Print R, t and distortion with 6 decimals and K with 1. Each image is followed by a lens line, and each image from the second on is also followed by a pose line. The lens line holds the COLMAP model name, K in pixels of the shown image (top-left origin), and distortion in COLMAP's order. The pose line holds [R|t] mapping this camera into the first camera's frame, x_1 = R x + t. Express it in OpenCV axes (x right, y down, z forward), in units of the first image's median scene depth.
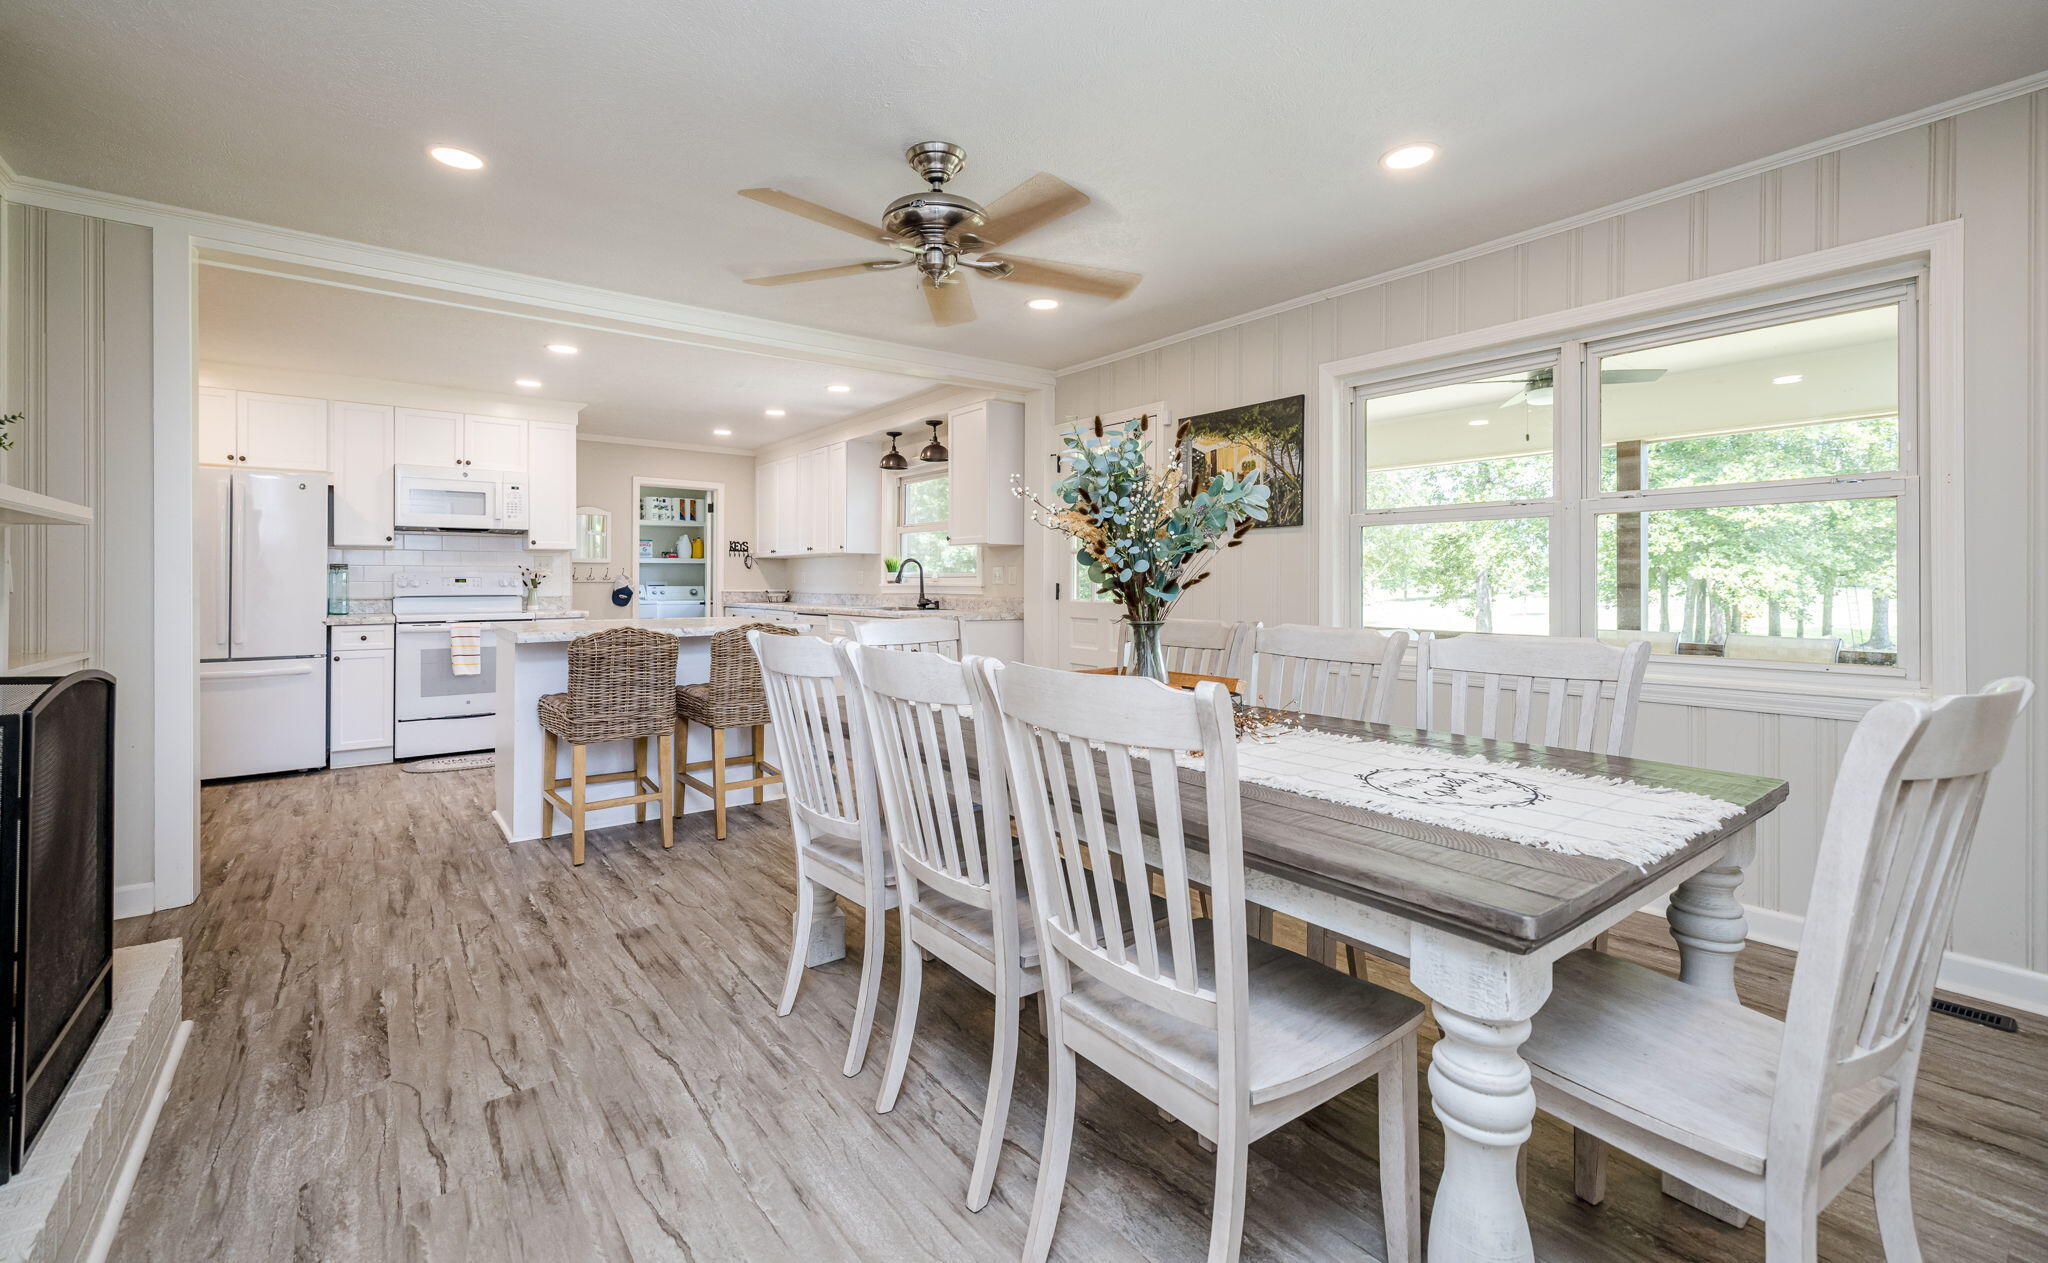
lens RADIAL K [[861.1, 0, 1022.3], [0, 861.1, 574.6], [0, 0, 1]] dist [0.001492, 0.000211]
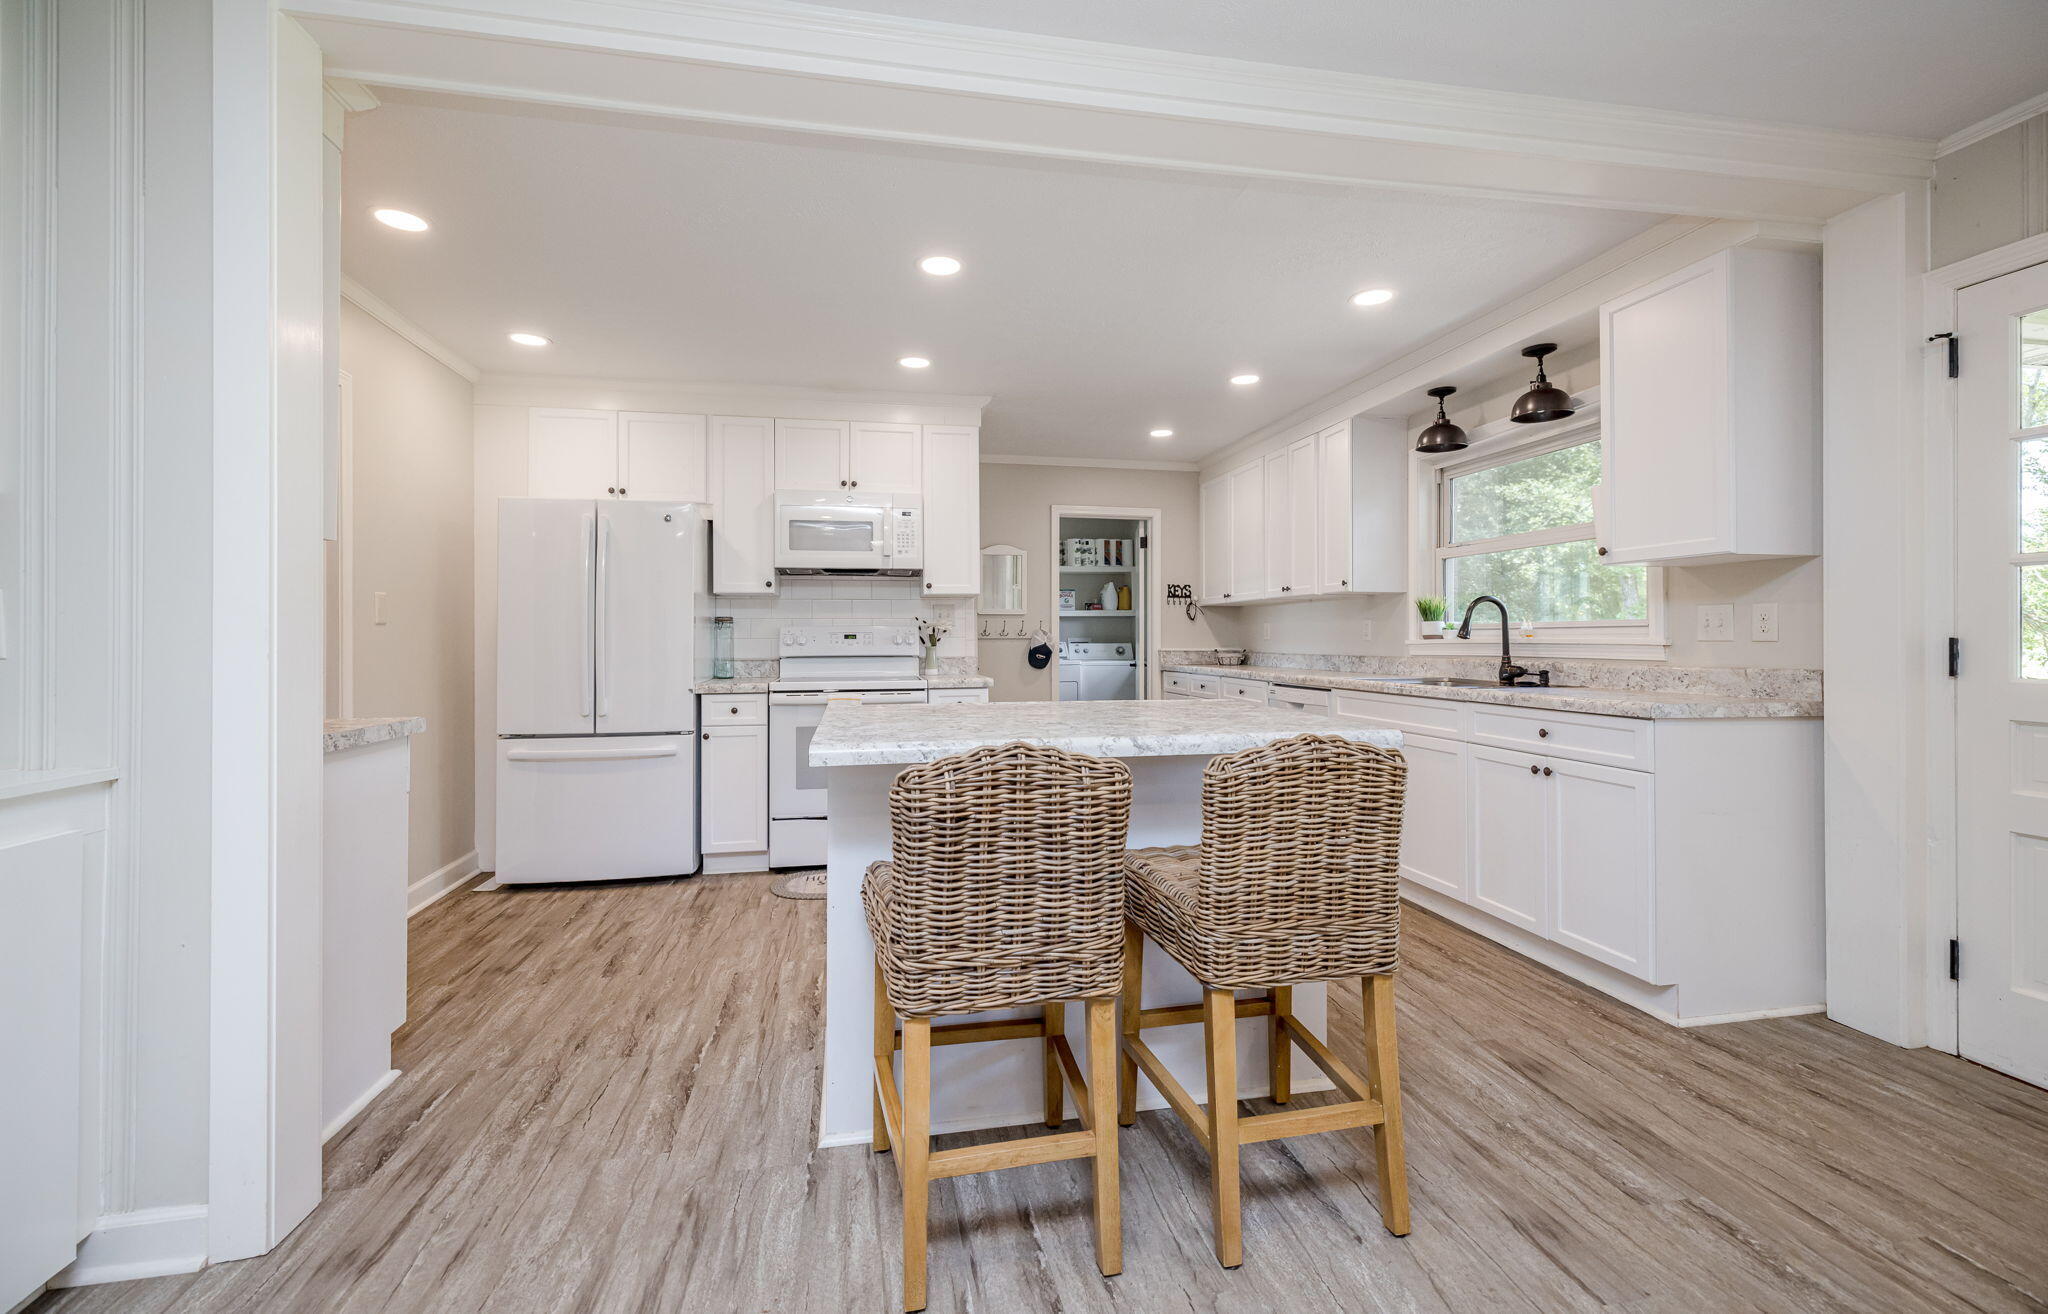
lens RADIAL K [[847.9, 0, 1024.0], [0, 847.9, 657.0], [0, 0, 1]] dist [-0.000286, -0.000024]
pose [[0.893343, 0.007264, -0.449317, -0.149618], [0.006269, 0.999571, 0.028624, 0.003849], [0.449332, -0.028388, 0.892914, 0.350203]]
